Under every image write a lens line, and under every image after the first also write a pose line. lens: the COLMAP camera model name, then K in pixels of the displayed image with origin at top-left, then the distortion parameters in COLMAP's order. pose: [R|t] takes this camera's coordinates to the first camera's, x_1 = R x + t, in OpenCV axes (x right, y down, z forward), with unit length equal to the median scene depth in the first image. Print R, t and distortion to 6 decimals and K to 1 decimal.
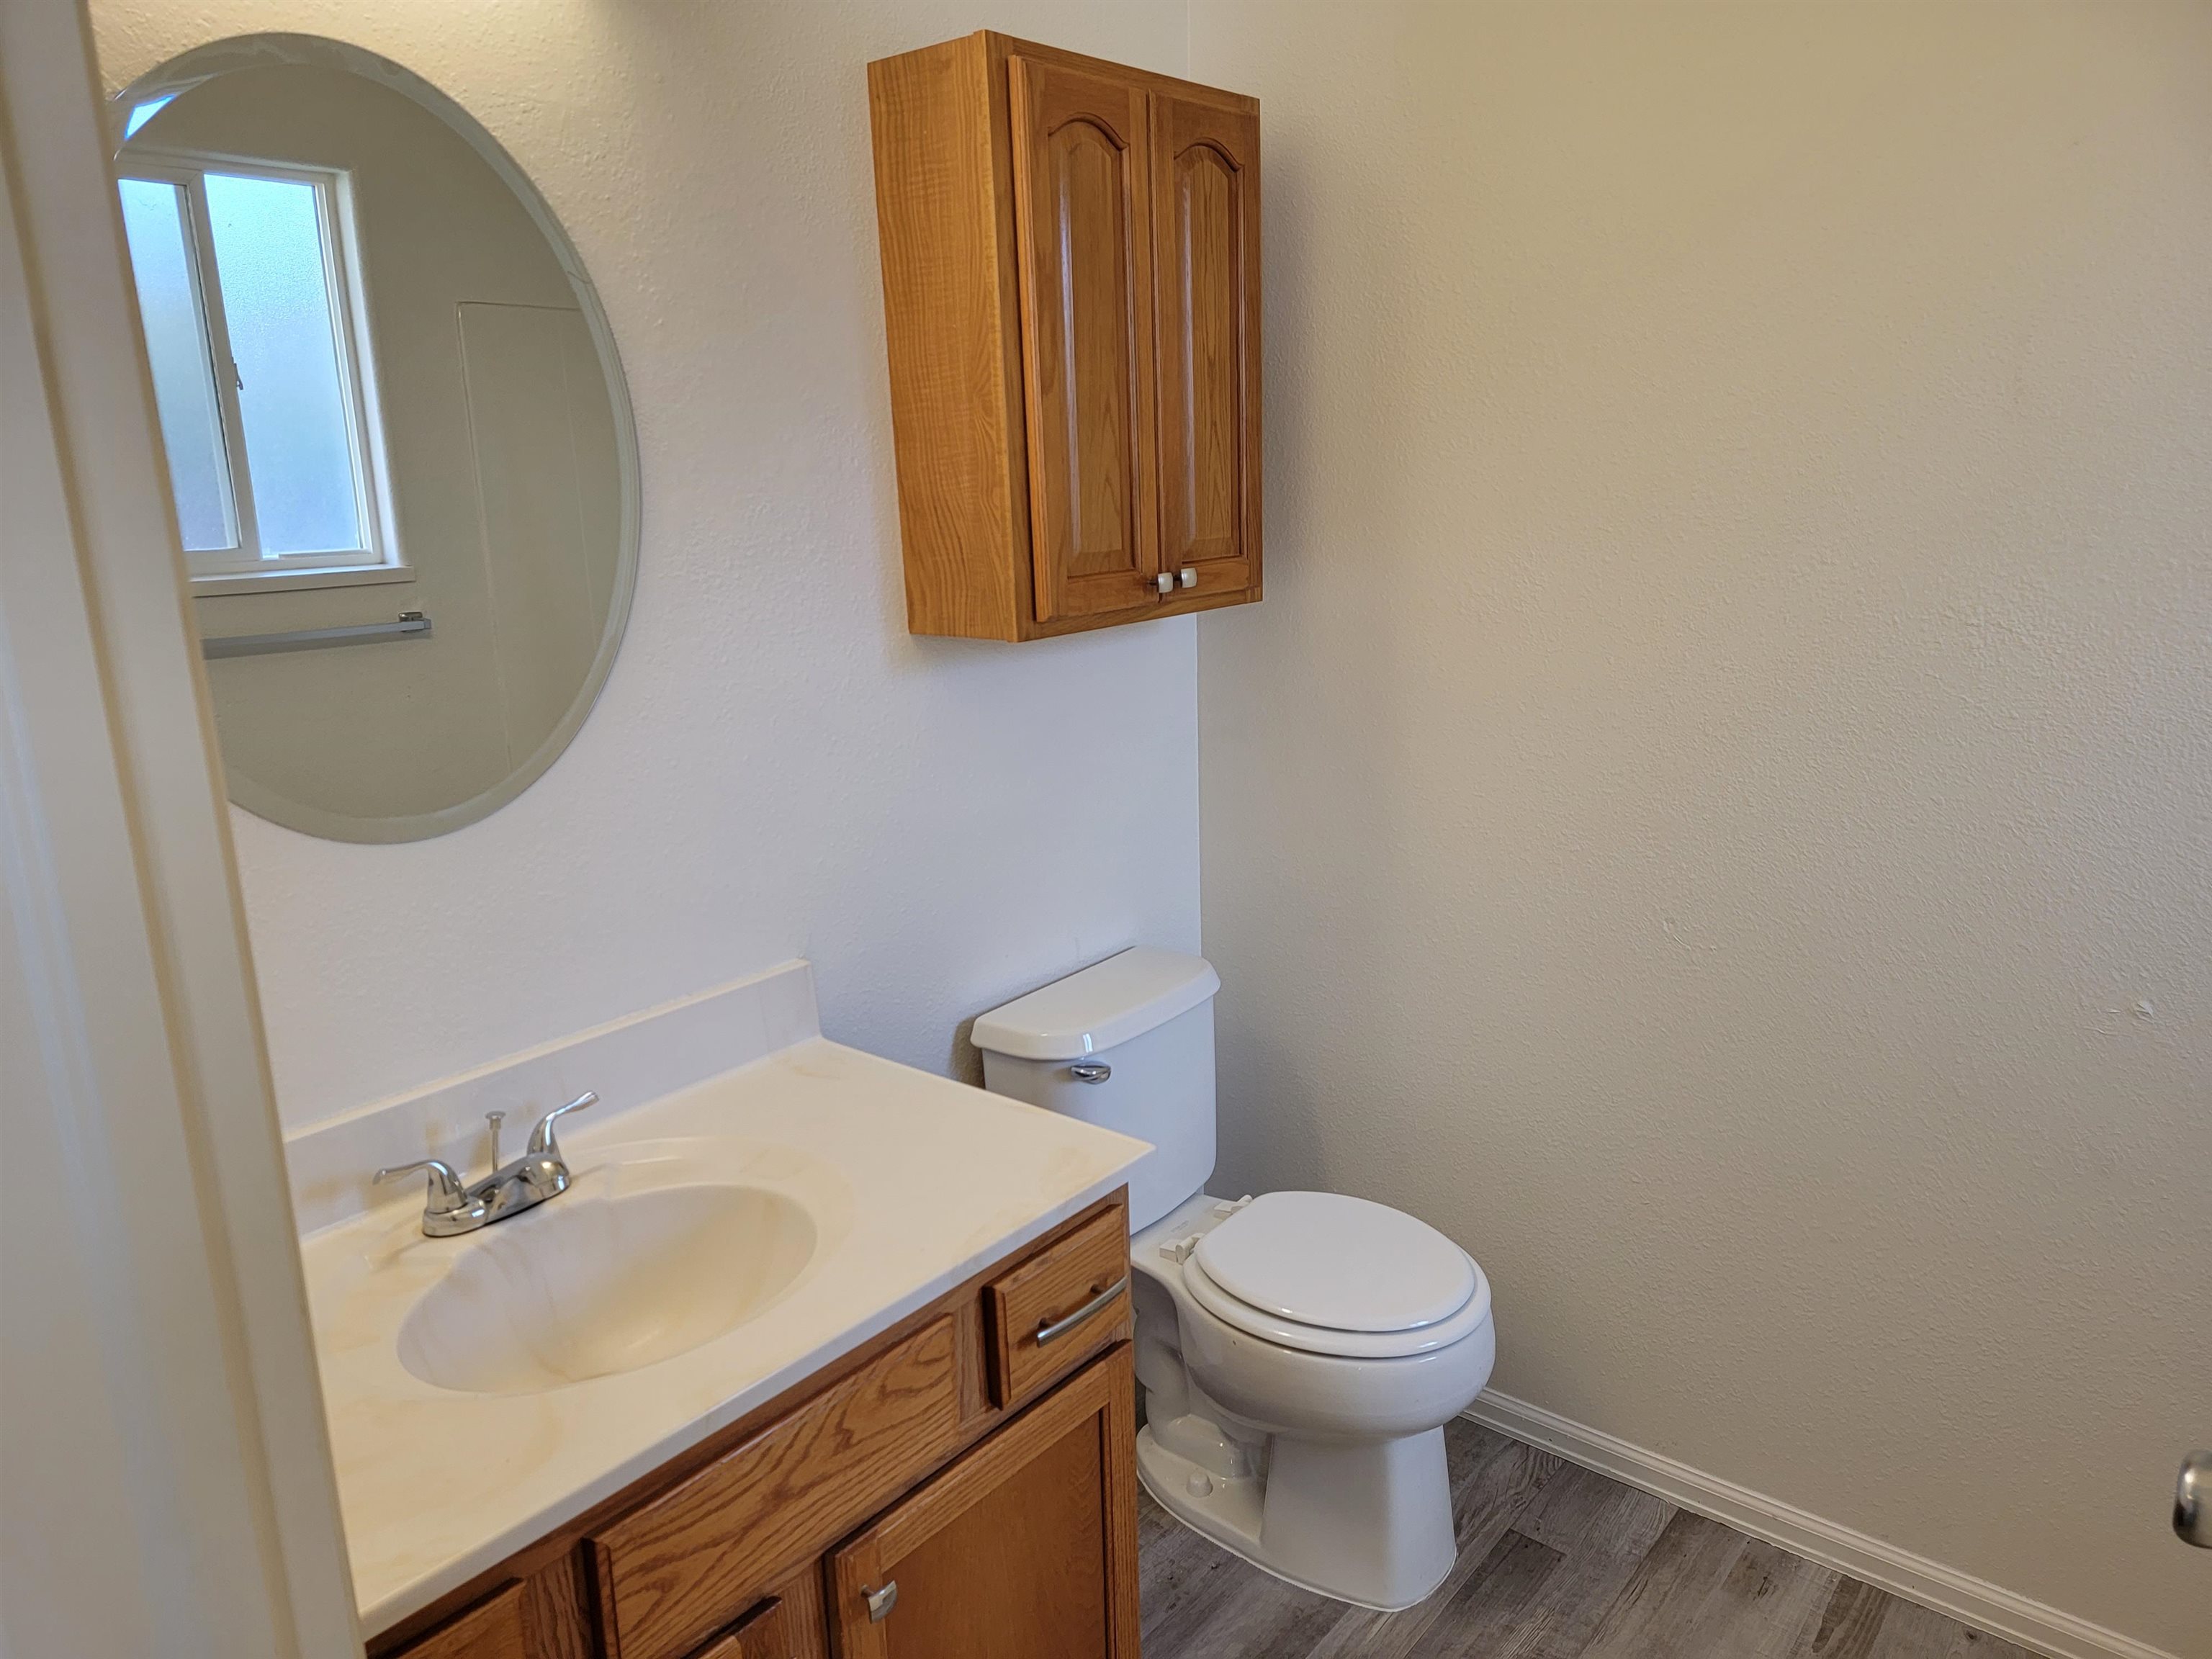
lens RADIAL K [[1528.8, 0, 1103.5], [0, 1528.8, 843.5], [0, 0, 1]] dist [0.079370, -0.069629]
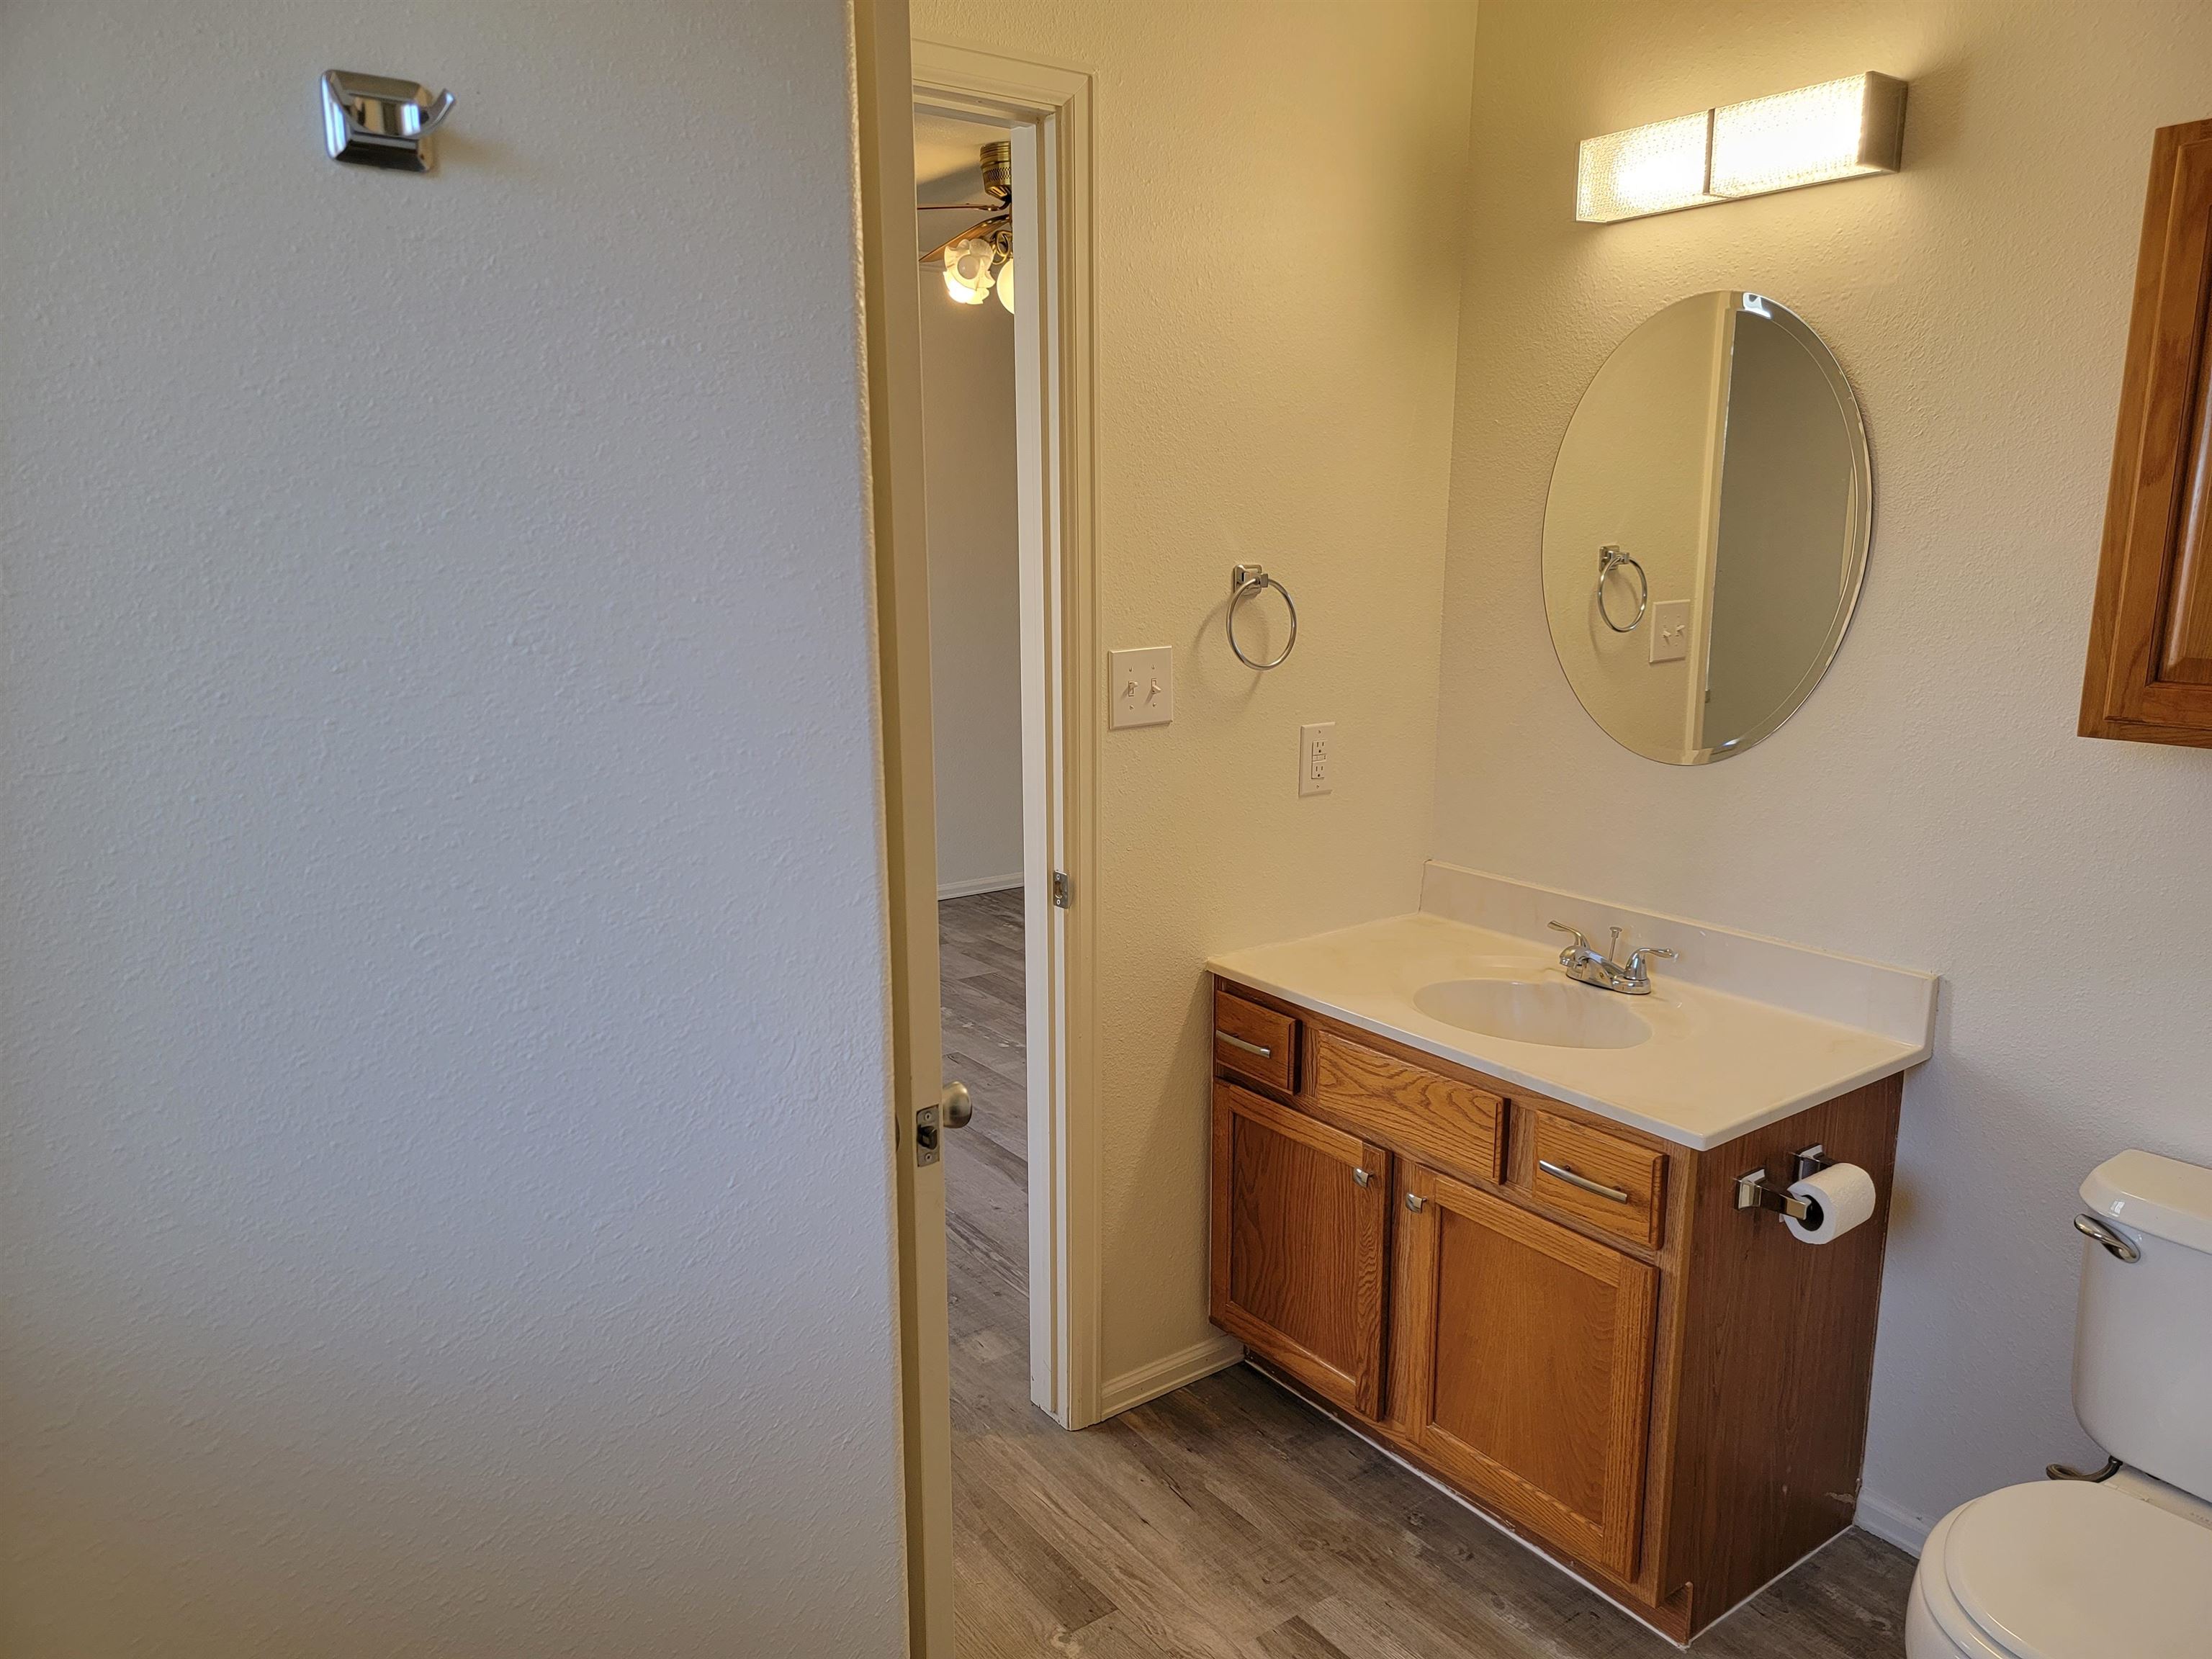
lens RADIAL K [[1528.8, 0, 1103.5], [0, 1528.8, 843.5], [0, 0, 1]] dist [0.079370, -0.069629]
pose [[-0.244315, 0.233047, -0.941275, 1.438493], [-0.228410, 0.929548, 0.289429, -0.295449], [0.942411, 0.285708, -0.173873, 0.845945]]
